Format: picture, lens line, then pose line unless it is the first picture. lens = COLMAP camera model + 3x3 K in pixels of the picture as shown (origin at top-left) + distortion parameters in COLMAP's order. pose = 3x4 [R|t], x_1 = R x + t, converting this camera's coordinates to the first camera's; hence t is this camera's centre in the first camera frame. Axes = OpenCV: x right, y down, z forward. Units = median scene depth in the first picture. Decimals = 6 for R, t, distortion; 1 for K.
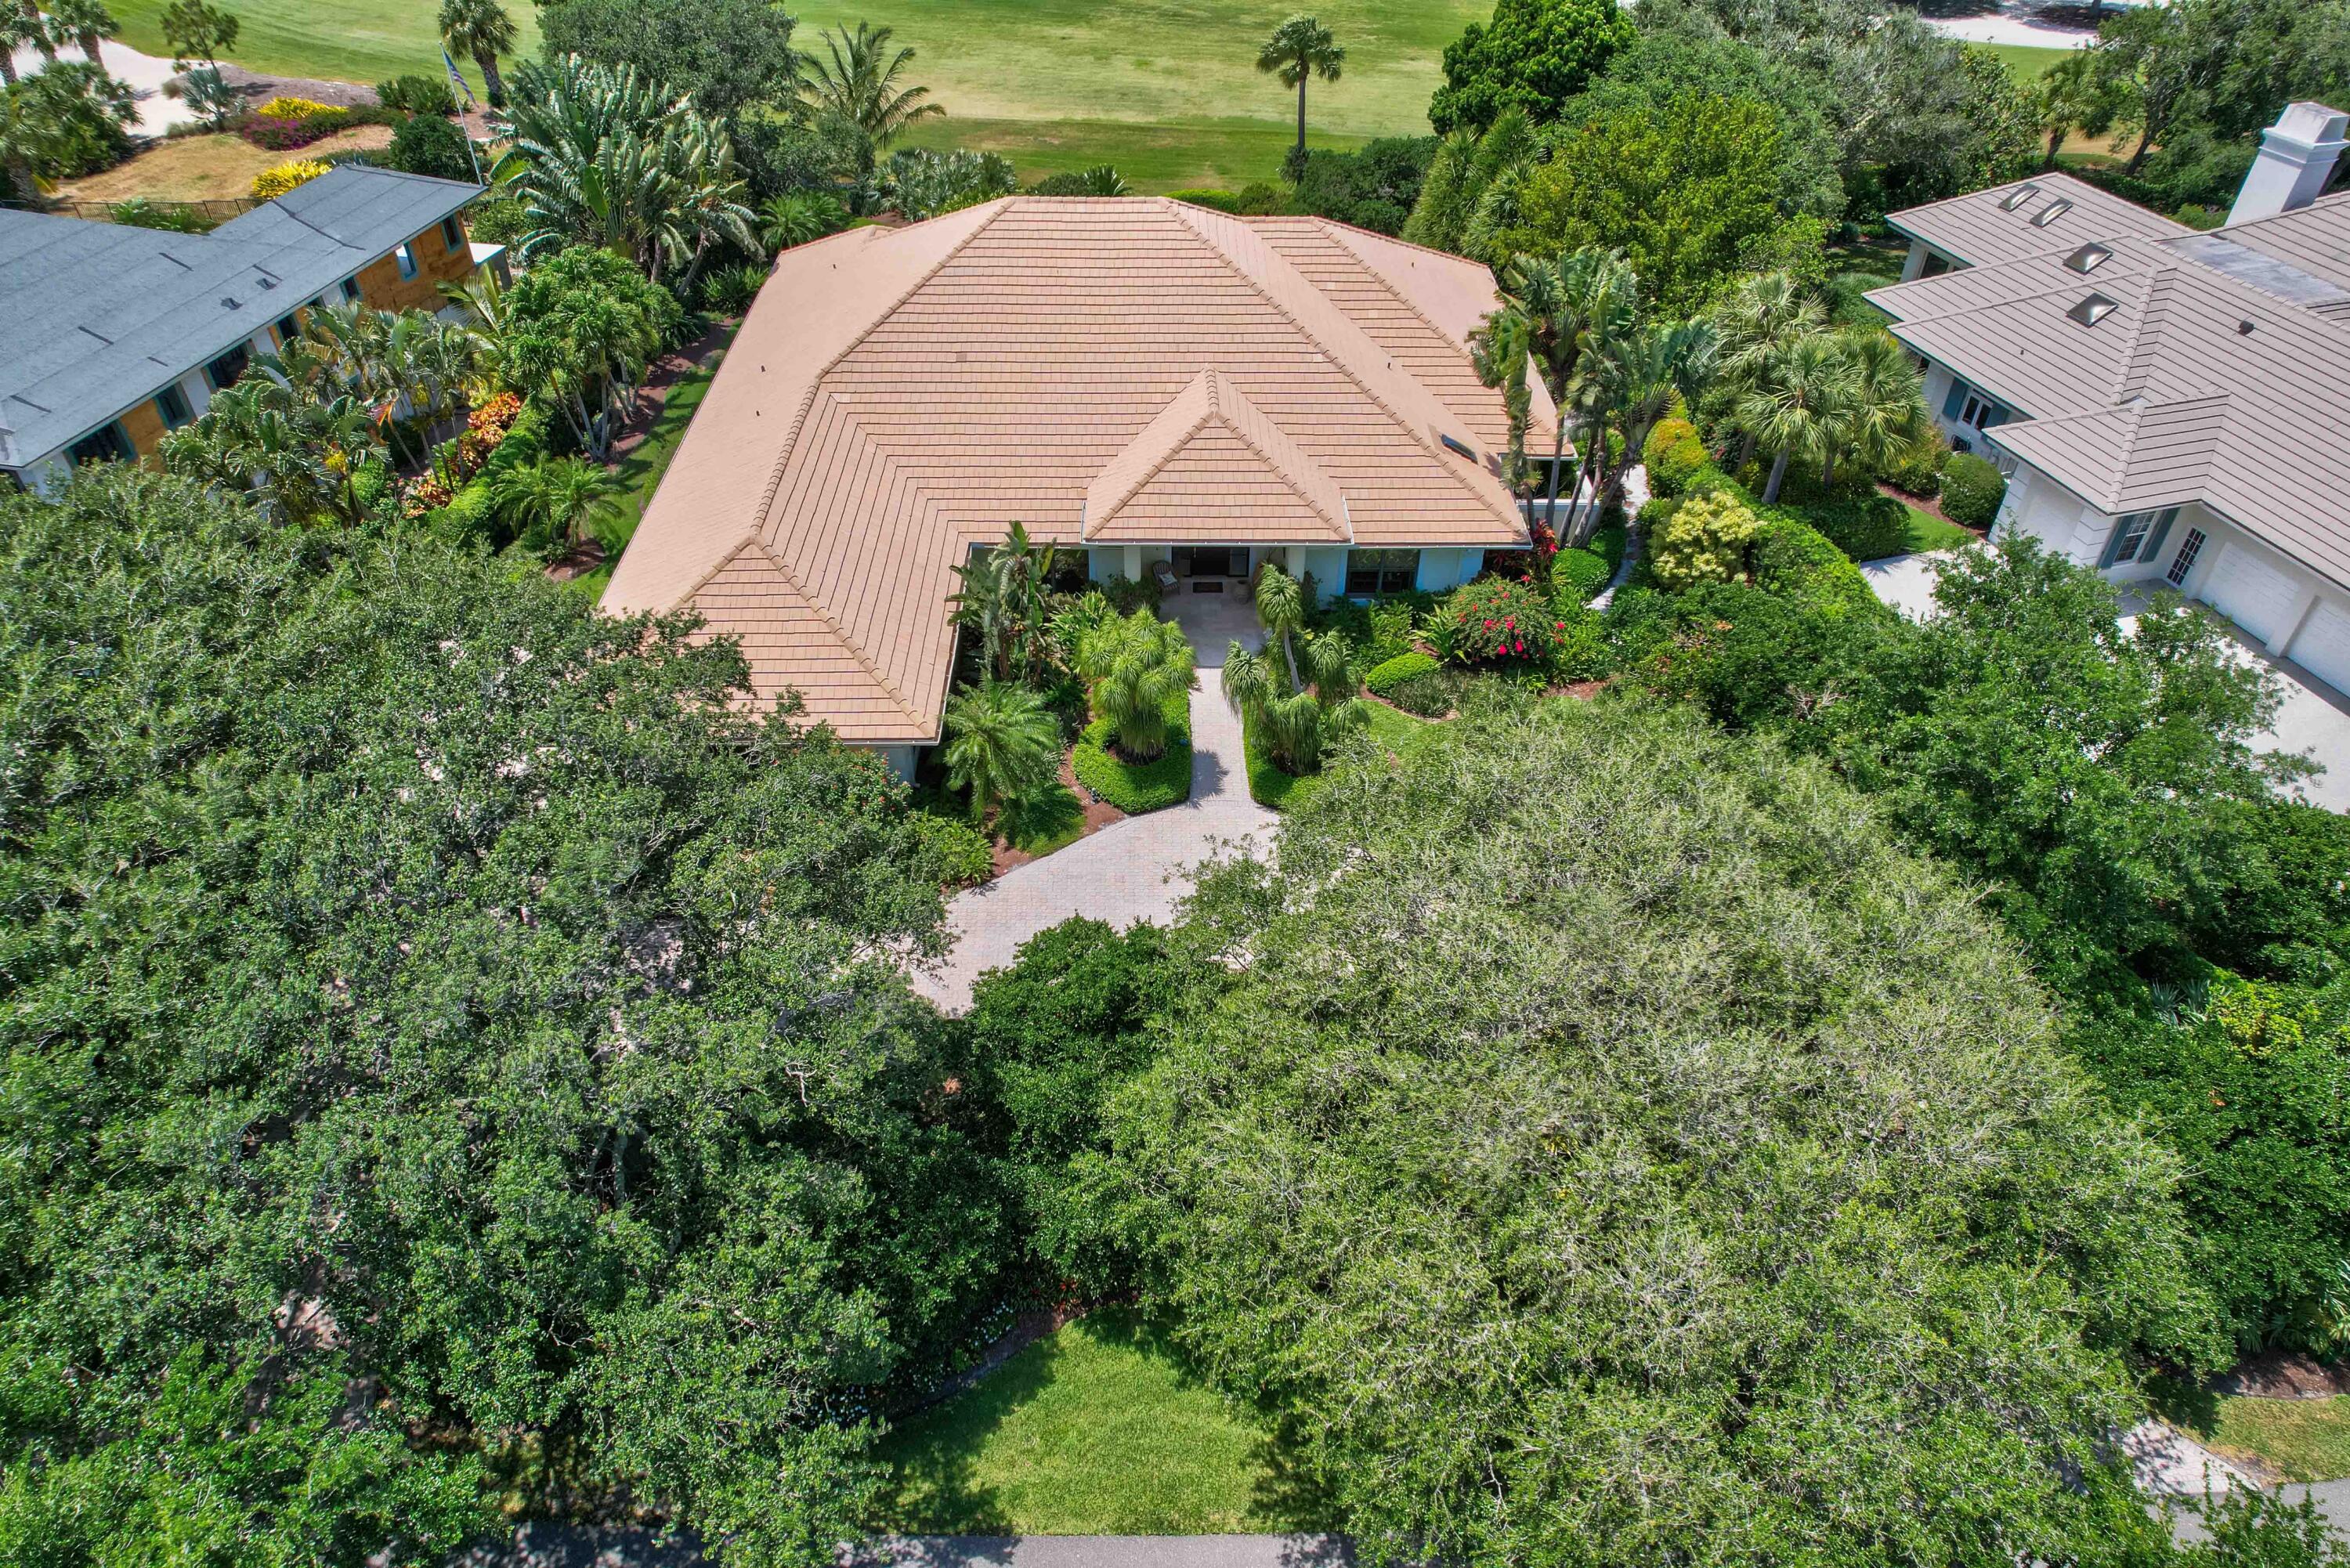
lens RADIAL K [[1503.6, 0, 1173.8], [0, 1503.6, 811.6], [0, 0, 1]] dist [-0.082290, 0.072765]
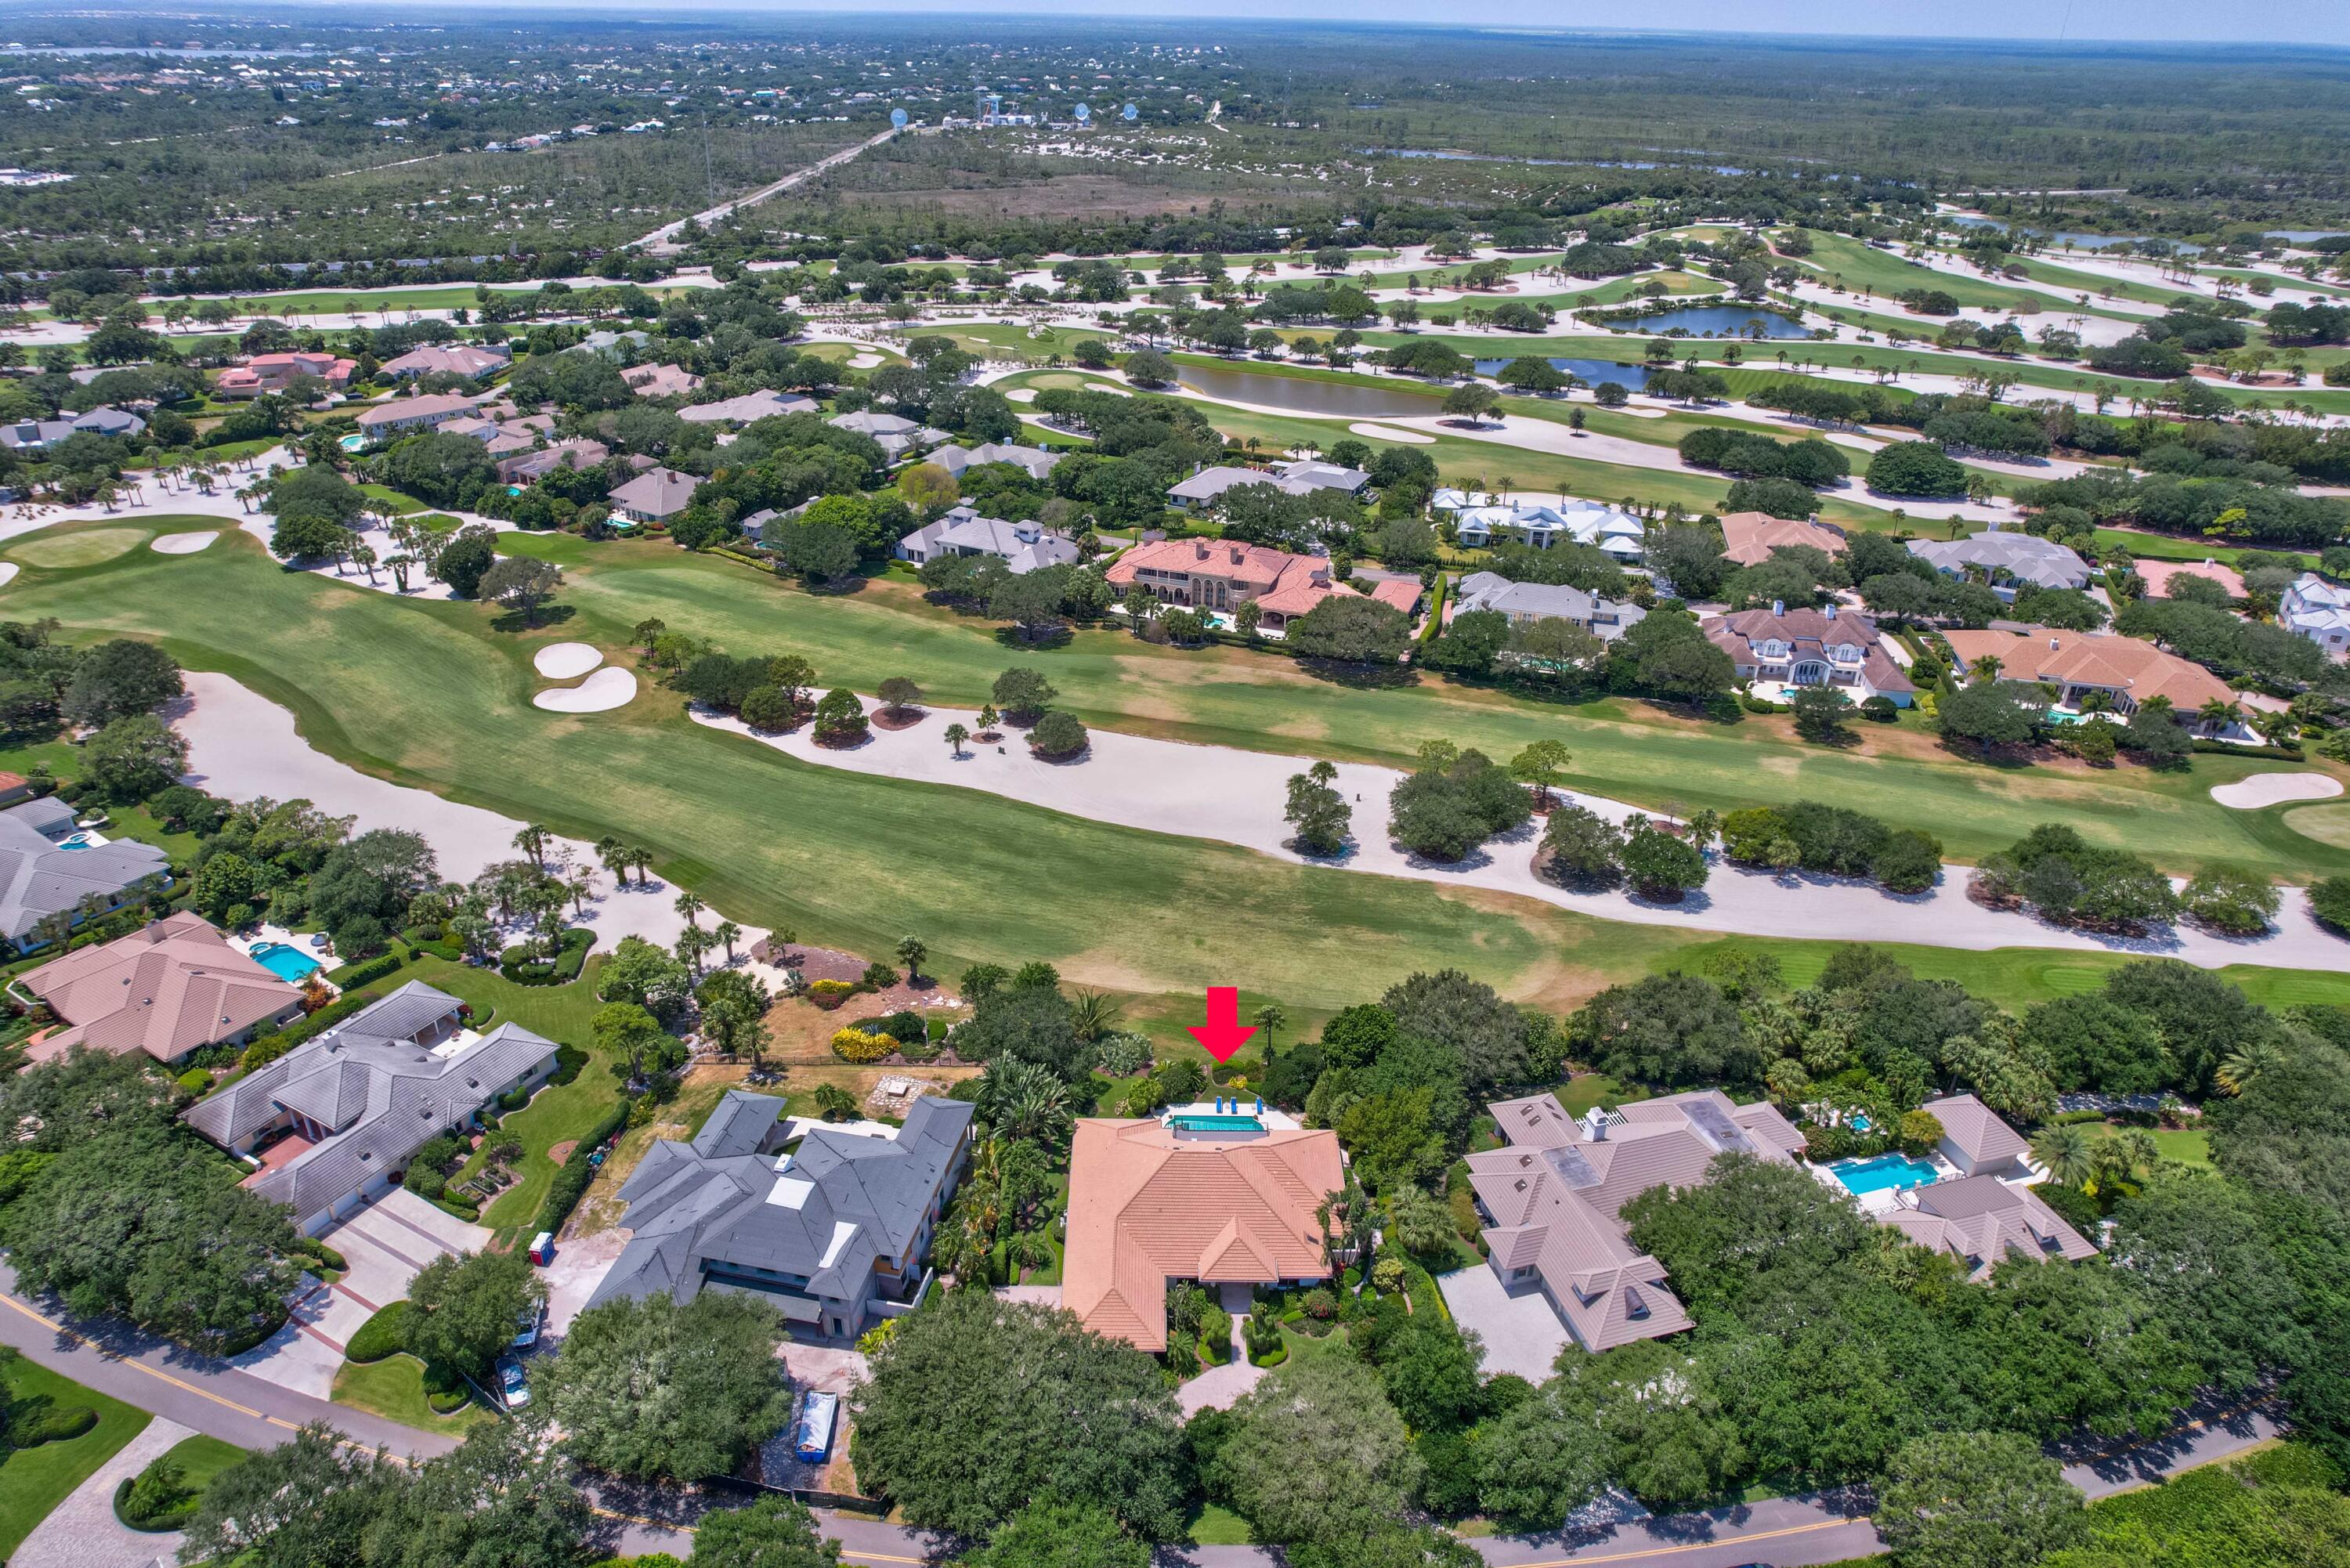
lens RADIAL K [[1503.6, 0, 1173.8], [0, 1503.6, 811.6], [0, 0, 1]] dist [-0.082290, 0.072765]
pose [[0.999900, 0.014073, 0.001648, -0.130492], [-0.013423, 0.978067, -0.207856, -0.479433], [-0.004537, 0.207813, 0.978158, -2.386848]]
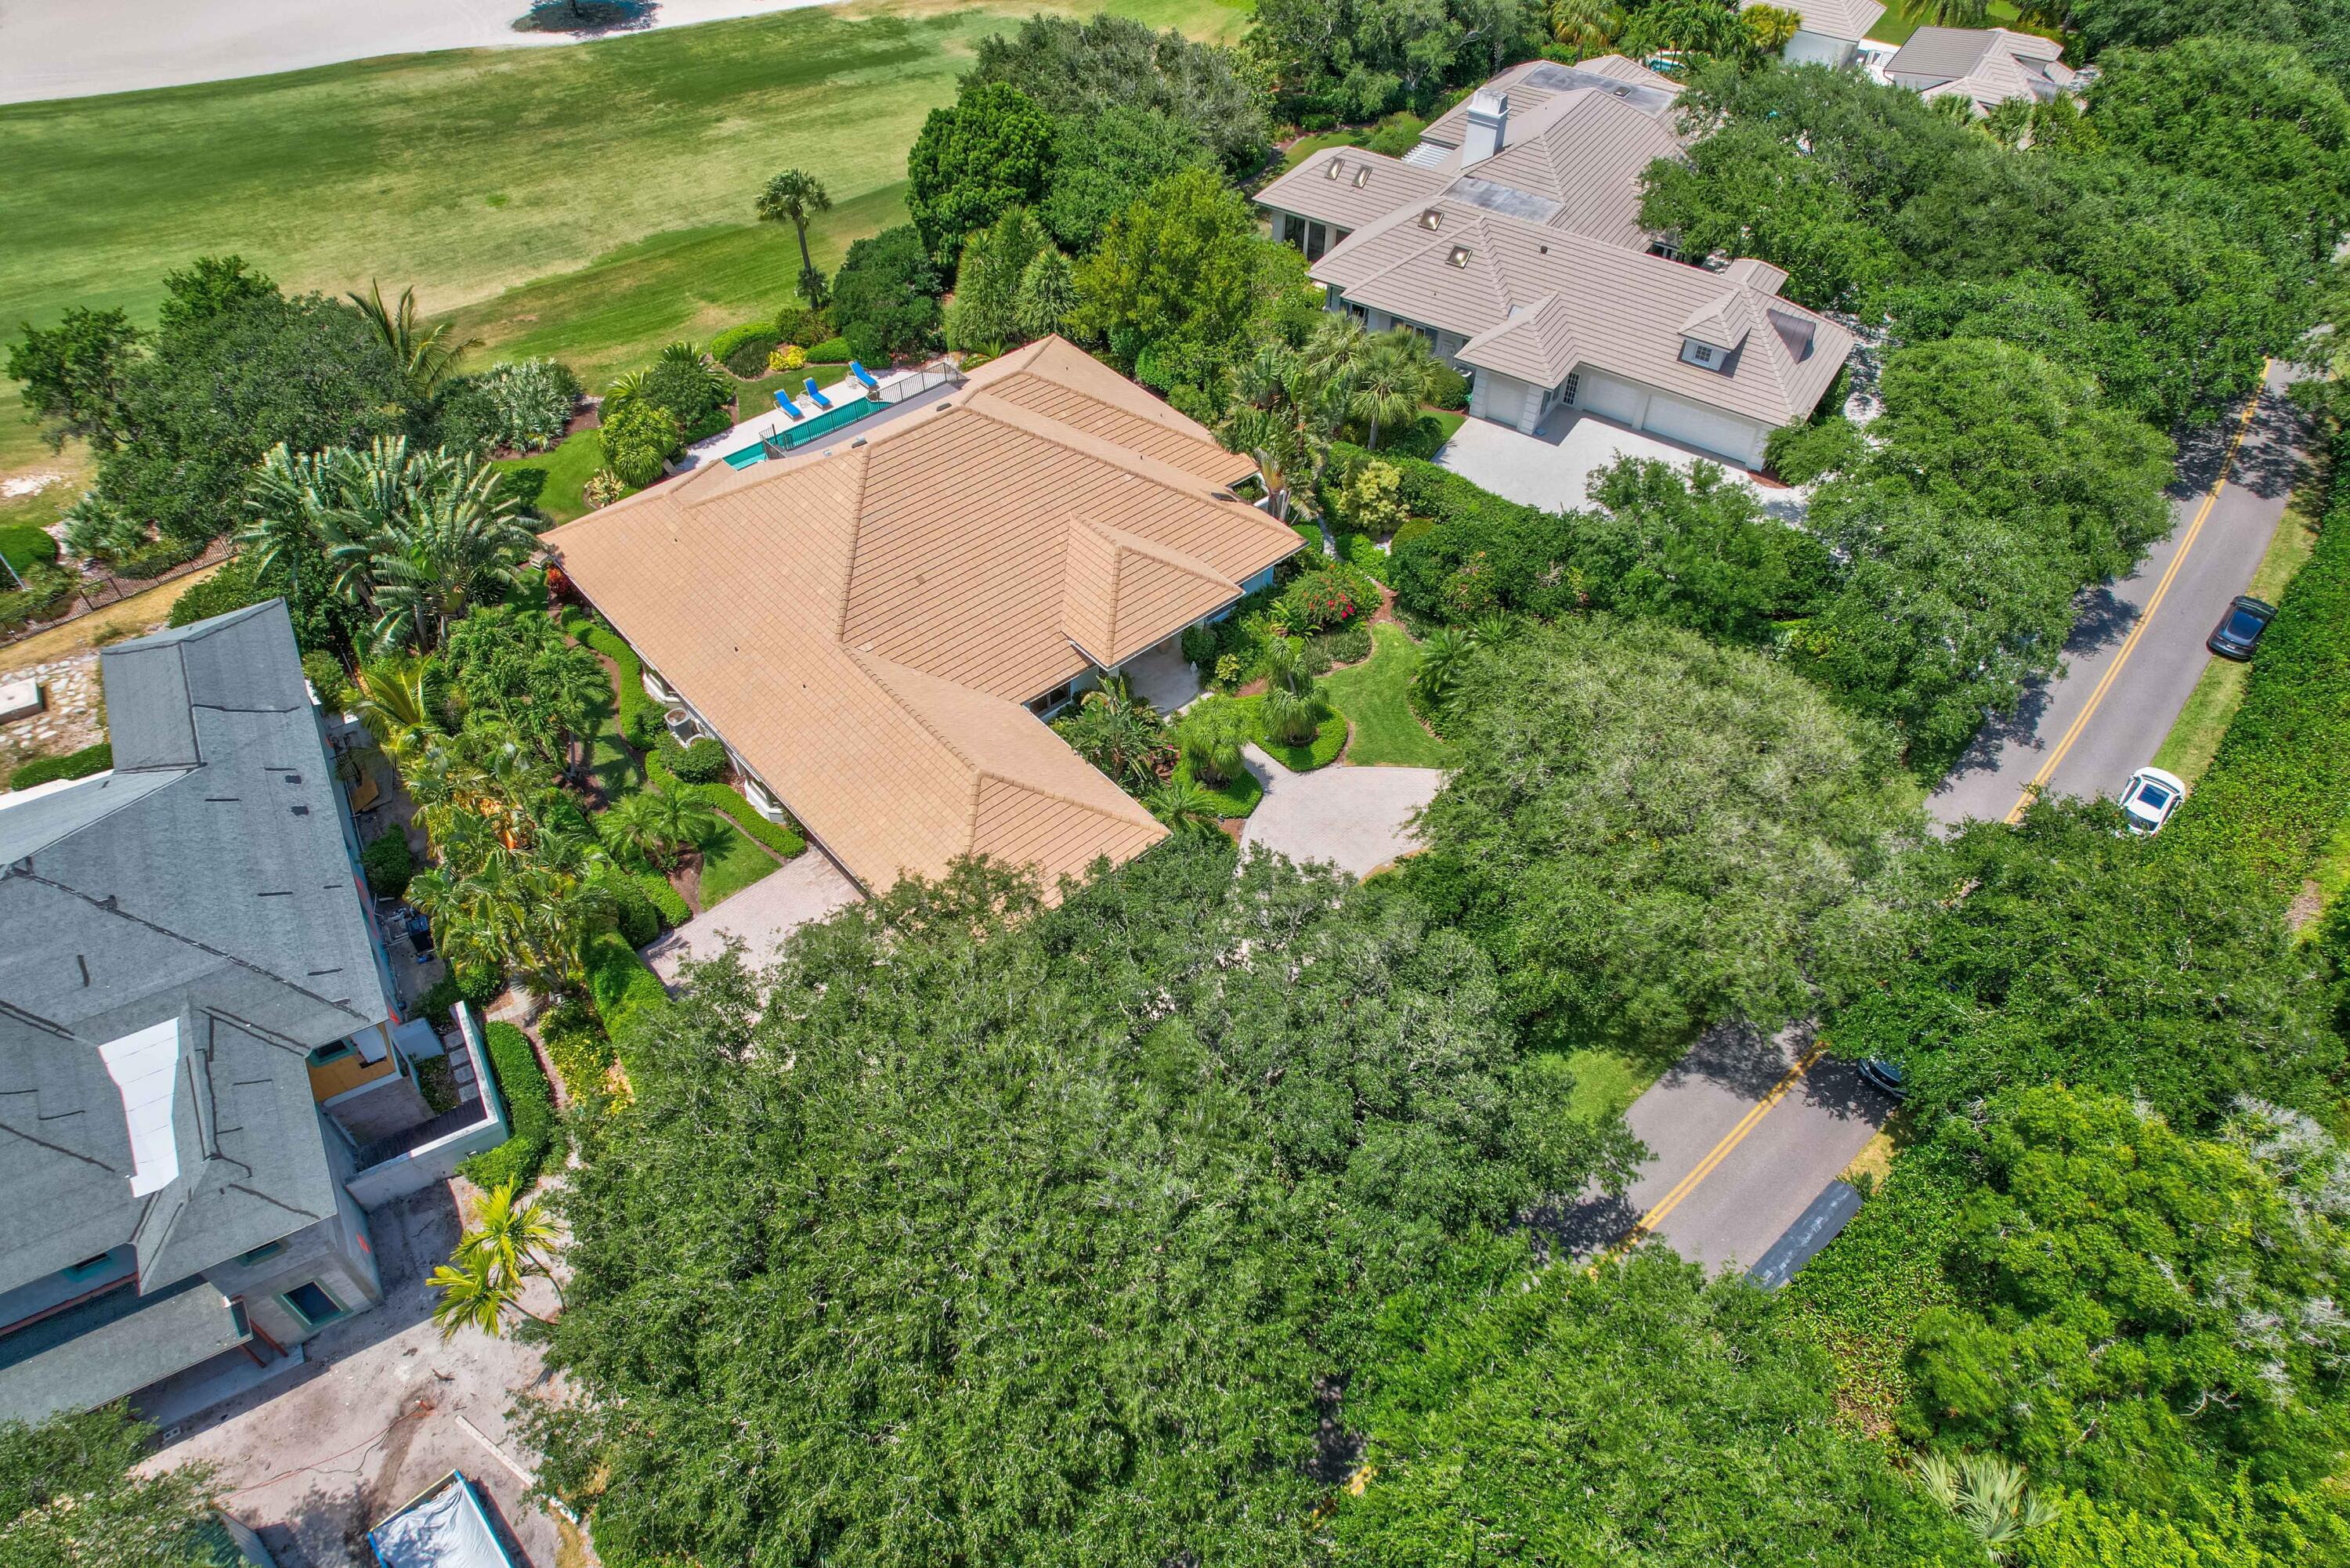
lens RADIAL K [[1503.6, 0, 1173.8], [0, 1503.6, 811.6], [0, 0, 1]] dist [-0.082290, 0.072765]
pose [[0.758165, -0.478663, 0.442794, -0.655036], [0.422219, 0.877860, 0.226036, -0.328771], [-0.496907, 0.015584, 0.867664, -0.254612]]
